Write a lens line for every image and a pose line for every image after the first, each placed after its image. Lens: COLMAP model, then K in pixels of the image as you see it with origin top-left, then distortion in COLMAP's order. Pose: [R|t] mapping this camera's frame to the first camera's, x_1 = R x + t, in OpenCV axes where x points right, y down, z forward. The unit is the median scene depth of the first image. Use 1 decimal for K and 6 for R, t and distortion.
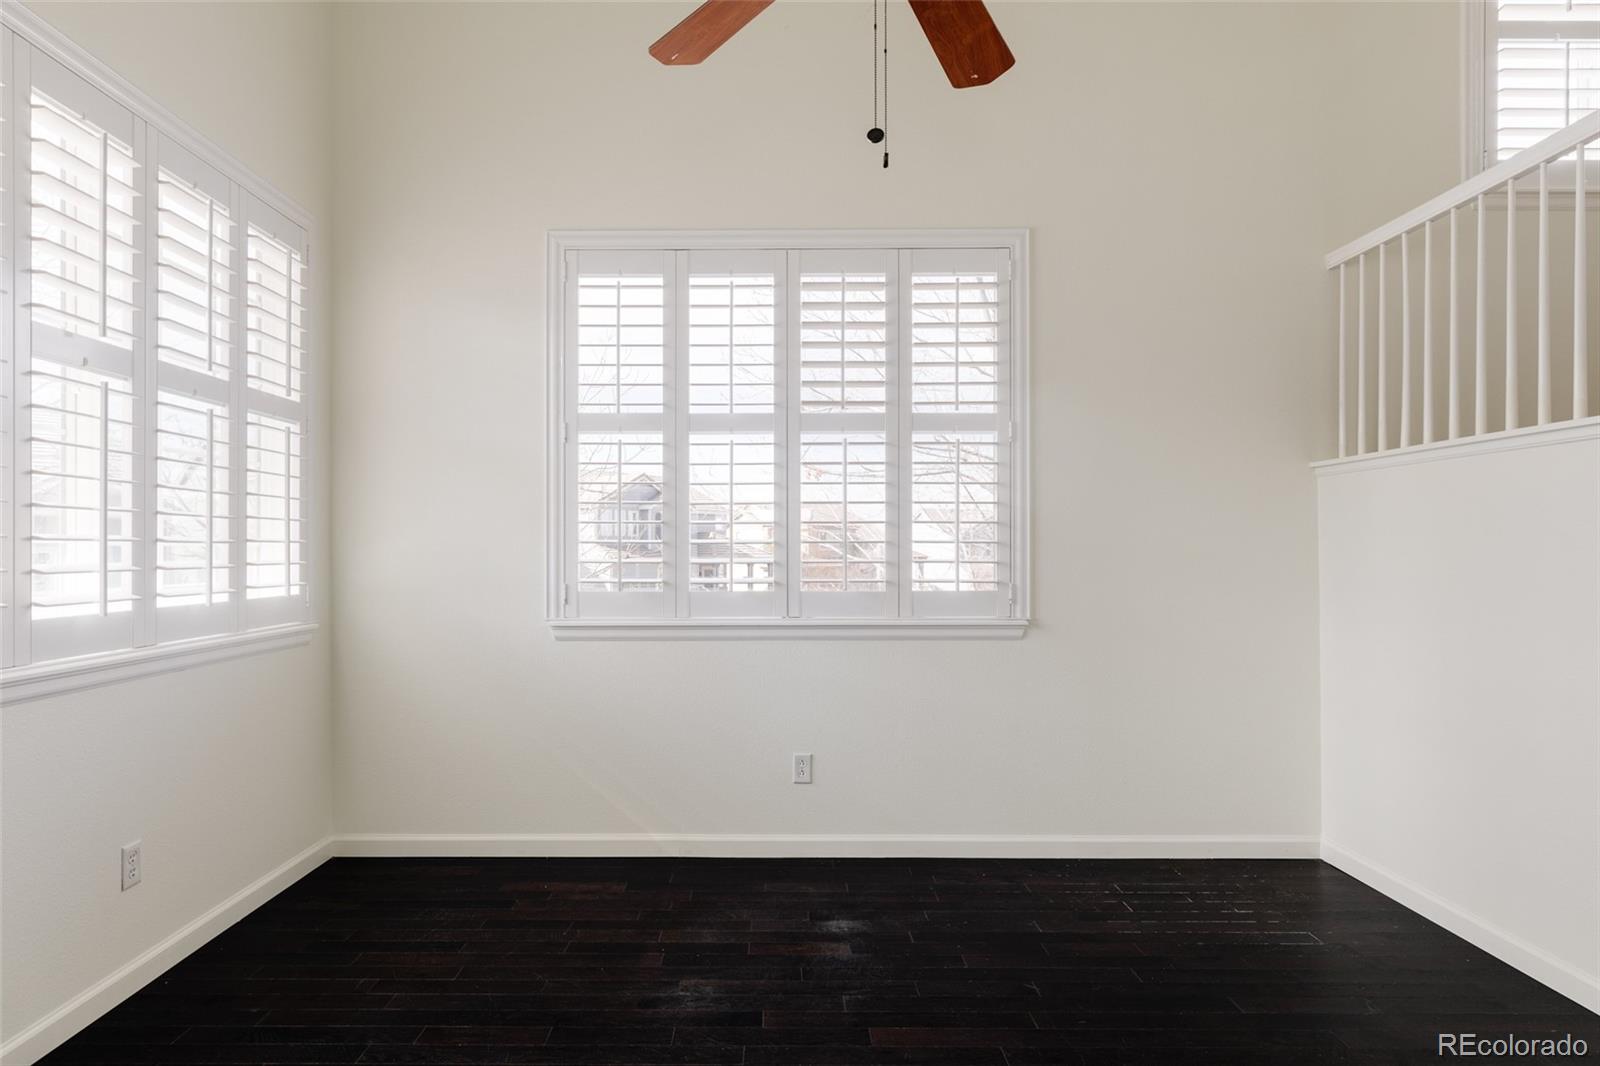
lens RADIAL K [[910.4, 0, 756.6], [0, 910.4, 549.2], [0, 0, 1]] dist [0.000492, 0.000834]
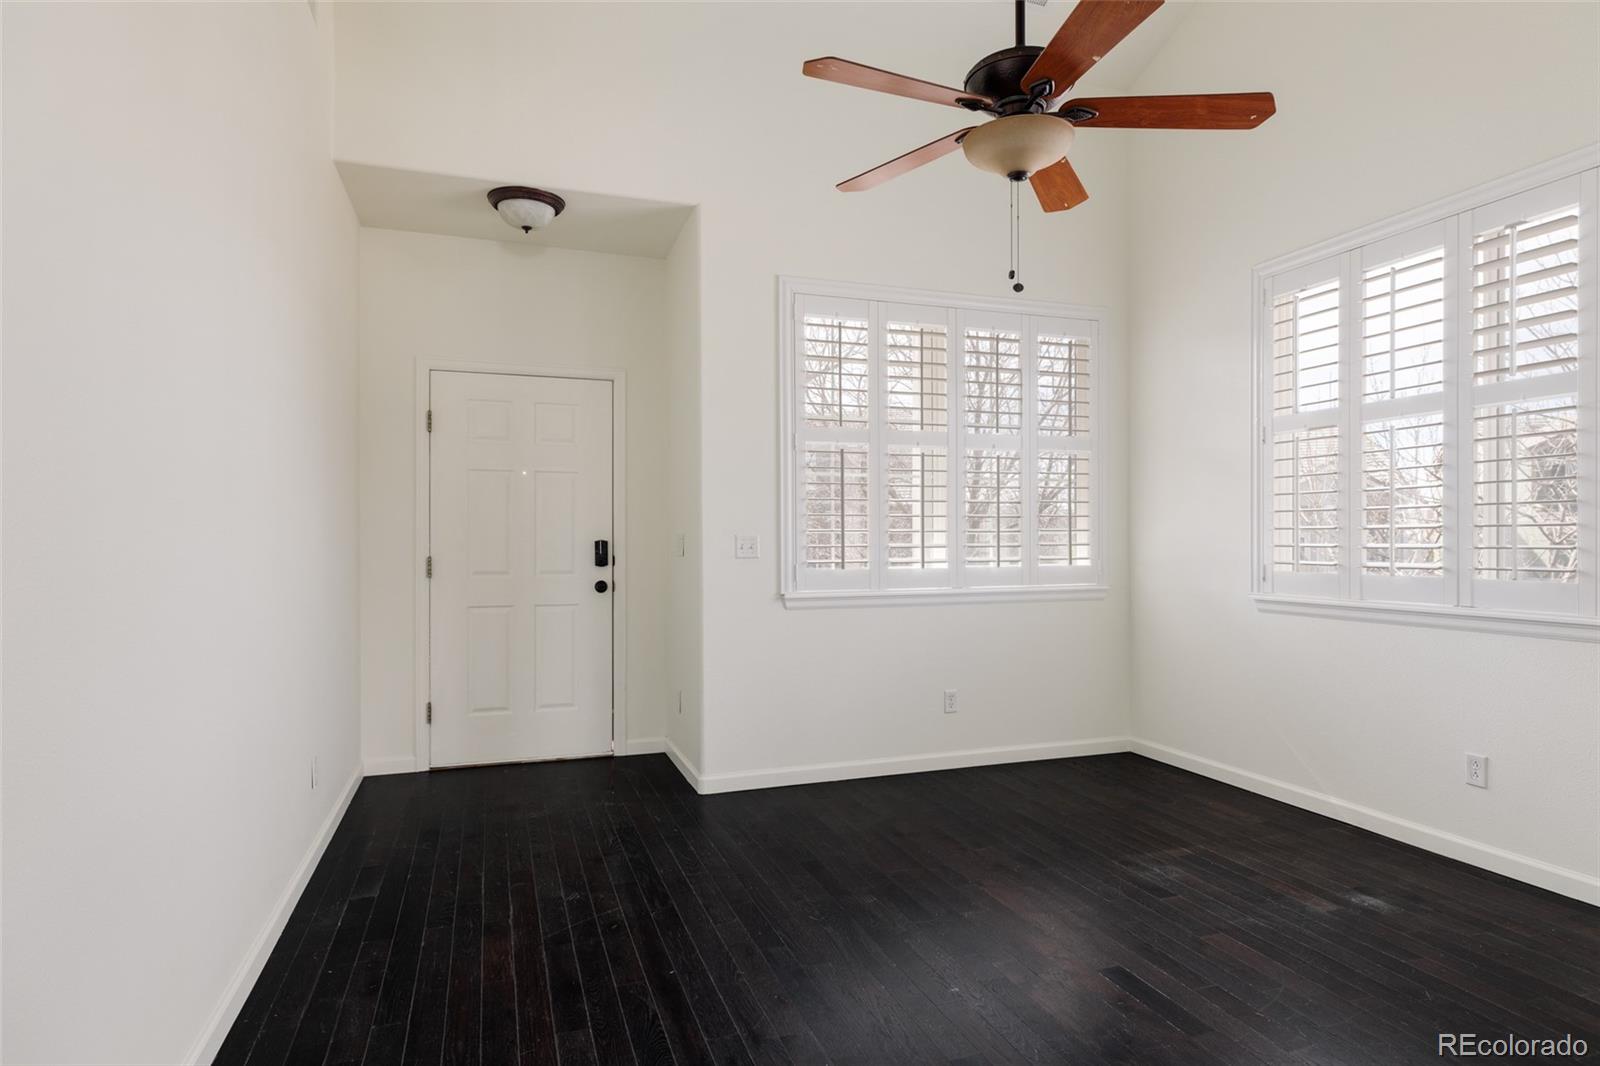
lens RADIAL K [[894.3, 0, 800.9], [0, 894.3, 540.6], [0, 0, 1]] dist [-0.001500, 0.001215]
pose [[0.343753, 0.005933, -0.939041, 0.675781], [0.010781, 0.999889, 0.010264, -0.010411], [0.938998, -0.013652, 0.343651, 0.044059]]
